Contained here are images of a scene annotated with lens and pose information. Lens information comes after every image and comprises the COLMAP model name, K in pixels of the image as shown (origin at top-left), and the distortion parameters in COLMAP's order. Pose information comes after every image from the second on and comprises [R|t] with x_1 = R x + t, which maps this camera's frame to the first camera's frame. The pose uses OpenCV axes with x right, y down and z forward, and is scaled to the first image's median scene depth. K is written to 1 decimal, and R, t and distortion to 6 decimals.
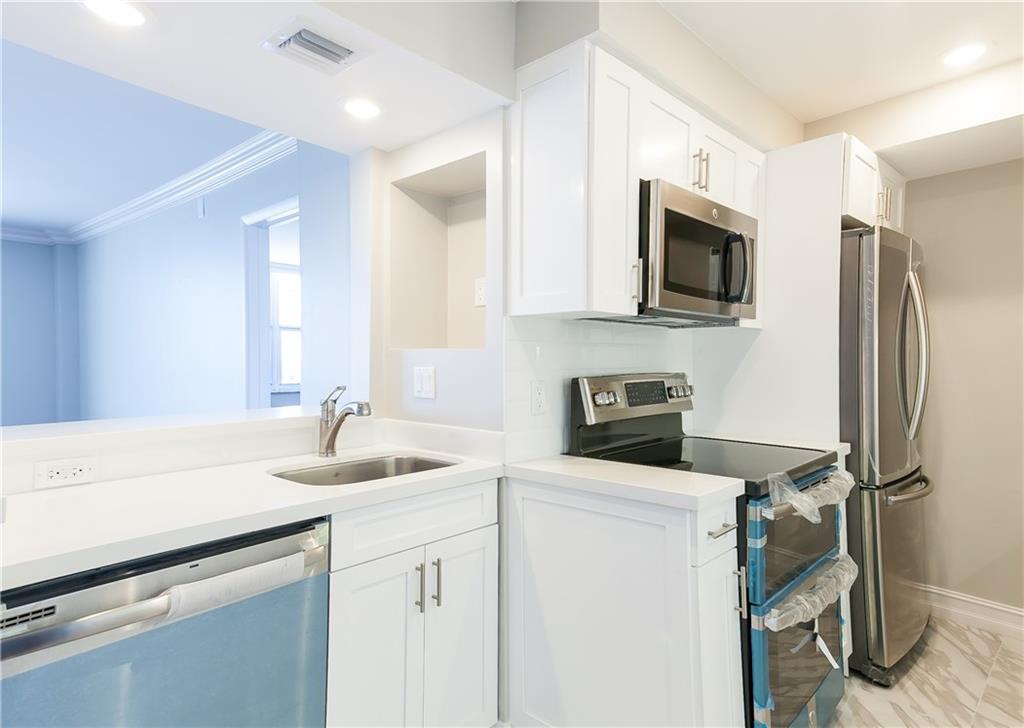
lens RADIAL K [[568.3, 0, 510.3], [0, 568.3, 361.8], [0, 0, 1]] dist [0.026133, 0.075265]
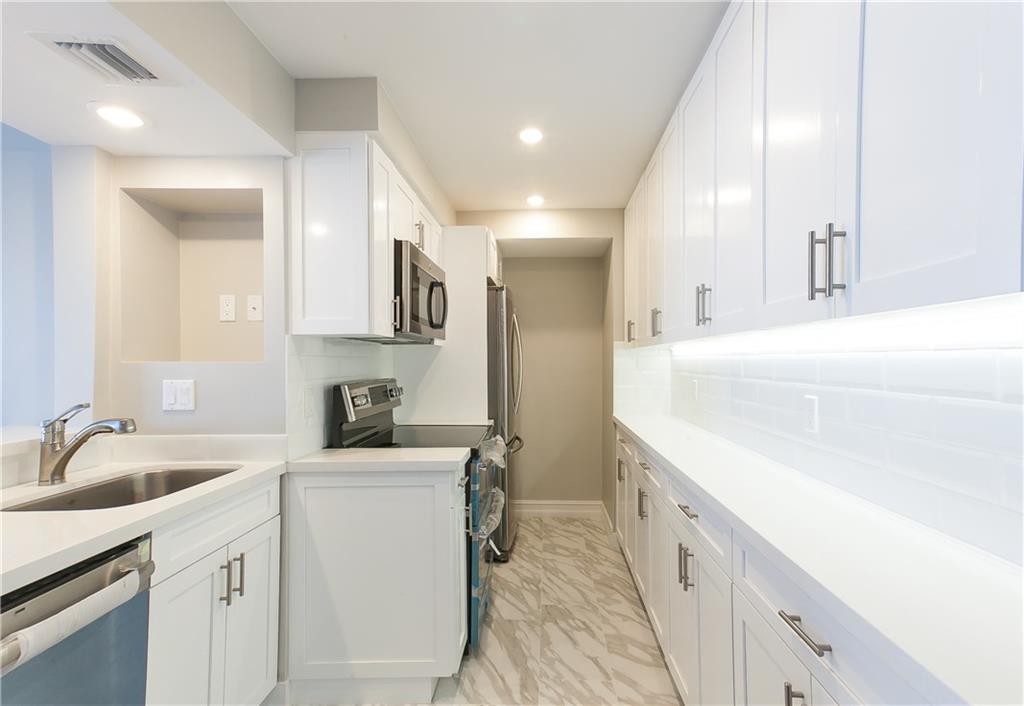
lens RADIAL K [[496.6, 0, 512.0], [0, 496.6, 353.0], [0, 0, 1]] dist [0.001833, 0.000563]
pose [[0.743961, 0.005290, 0.668202, -0.312992], [0.010826, 0.999742, -0.019969, -0.015359], [-0.668135, 0.022090, 0.743712, -0.059958]]
